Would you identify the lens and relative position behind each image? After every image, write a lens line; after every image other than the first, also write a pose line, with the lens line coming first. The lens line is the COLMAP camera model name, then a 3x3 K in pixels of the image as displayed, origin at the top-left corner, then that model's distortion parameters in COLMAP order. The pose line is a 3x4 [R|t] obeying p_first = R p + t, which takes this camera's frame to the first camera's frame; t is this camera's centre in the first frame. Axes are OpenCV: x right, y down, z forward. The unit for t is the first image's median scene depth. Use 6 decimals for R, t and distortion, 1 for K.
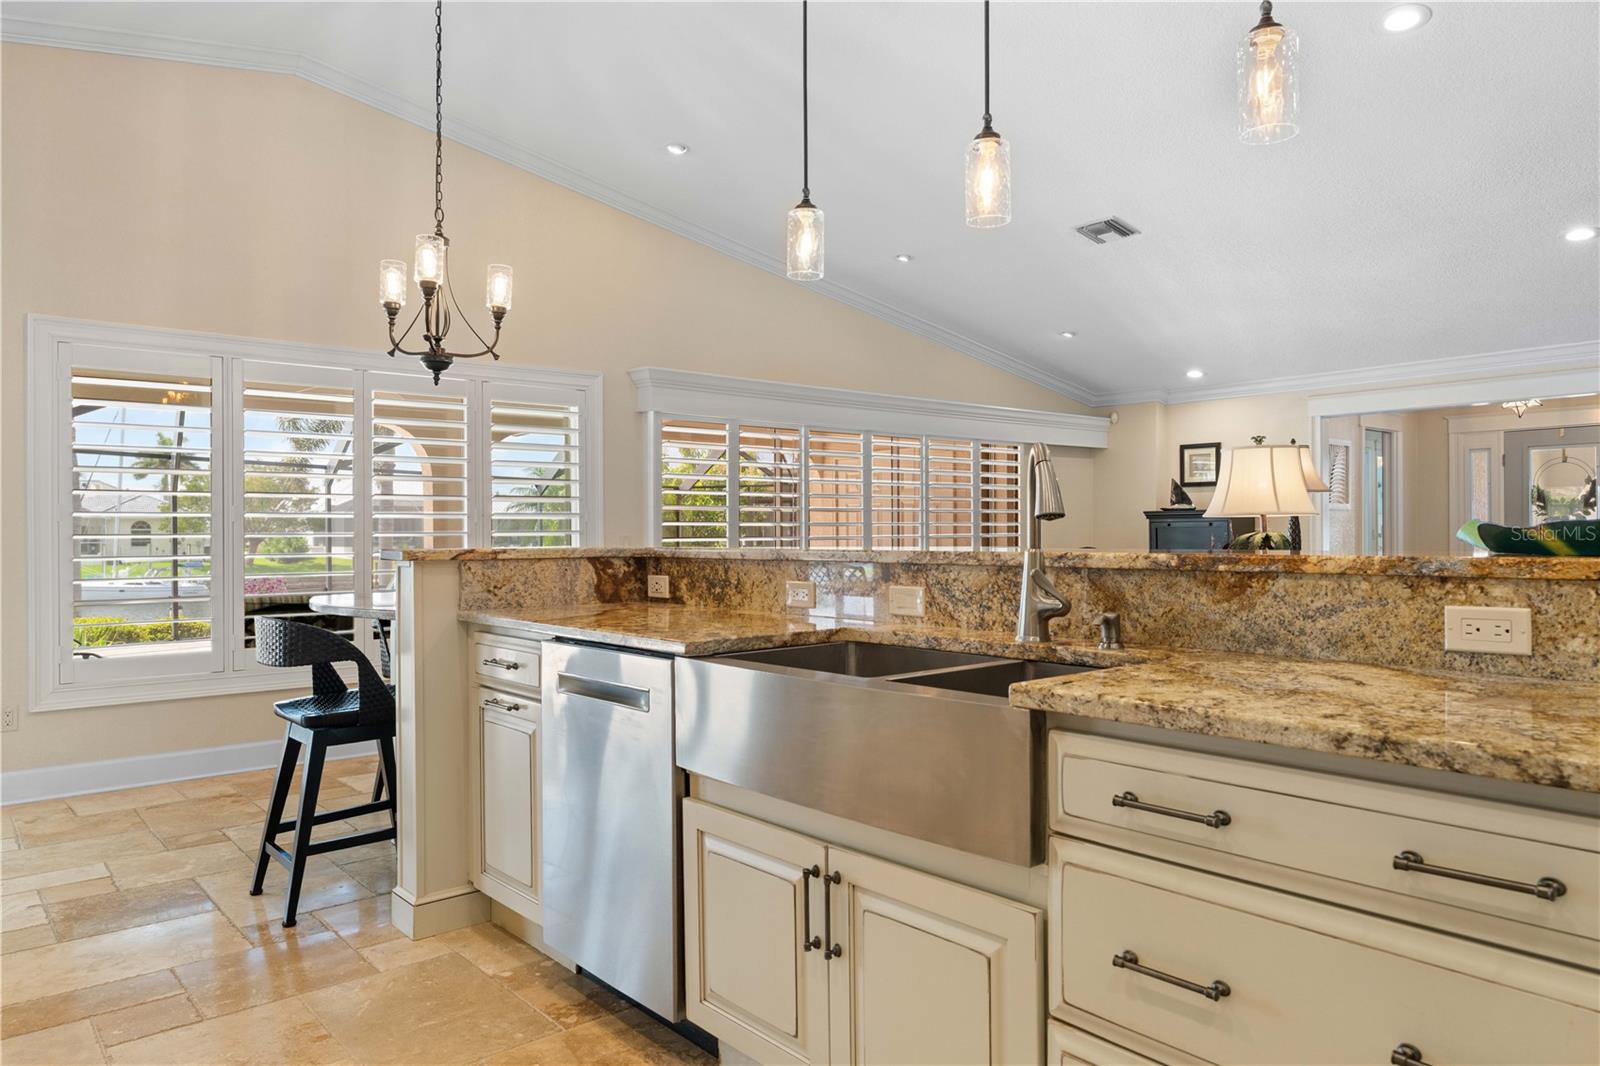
lens RADIAL K [[1057.6, 0, 800.0], [0, 1057.6, 533.0], [0, 0, 1]] dist [-0.003088, 0.000382]
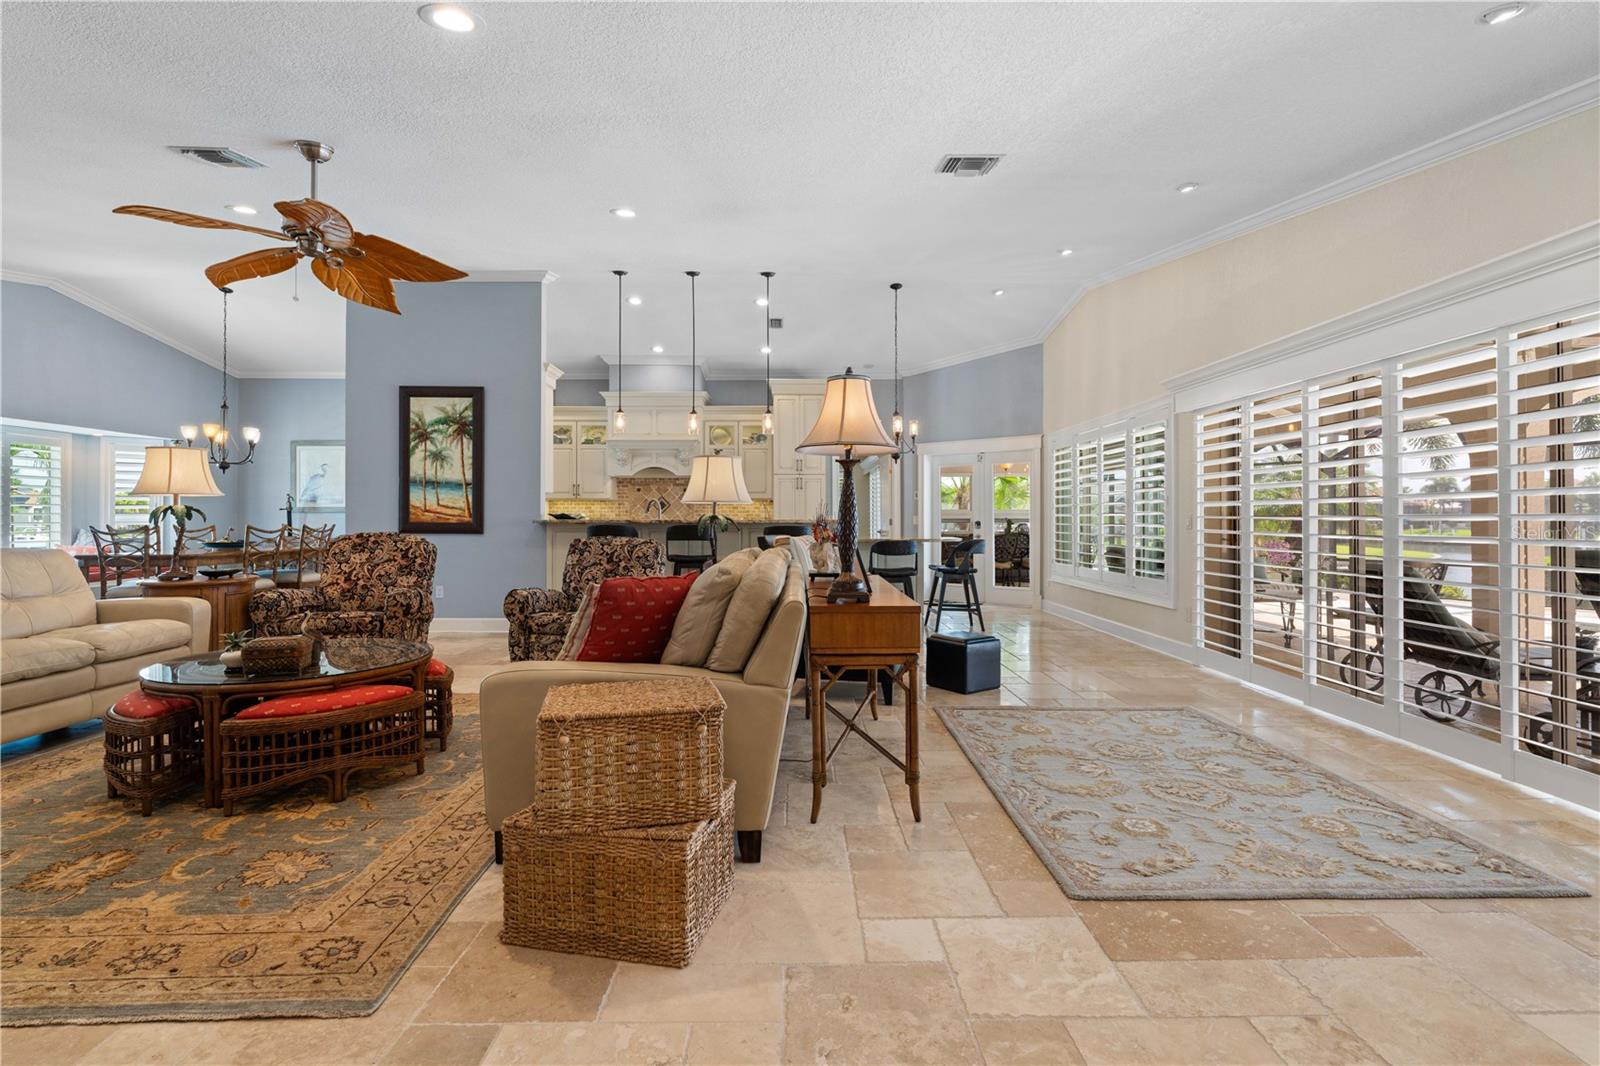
lens RADIAL K [[723.4, 0, 801.0], [0, 723.4, 524.8], [0, 0, 1]] dist [-0.004626, 0.000418]
pose [[-0.638504, 0.010610, -0.769546, 1.509895], [0.003322, 0.999934, 0.011029, 0.004457], [0.769612, 0.004486, -0.638496, 2.305914]]
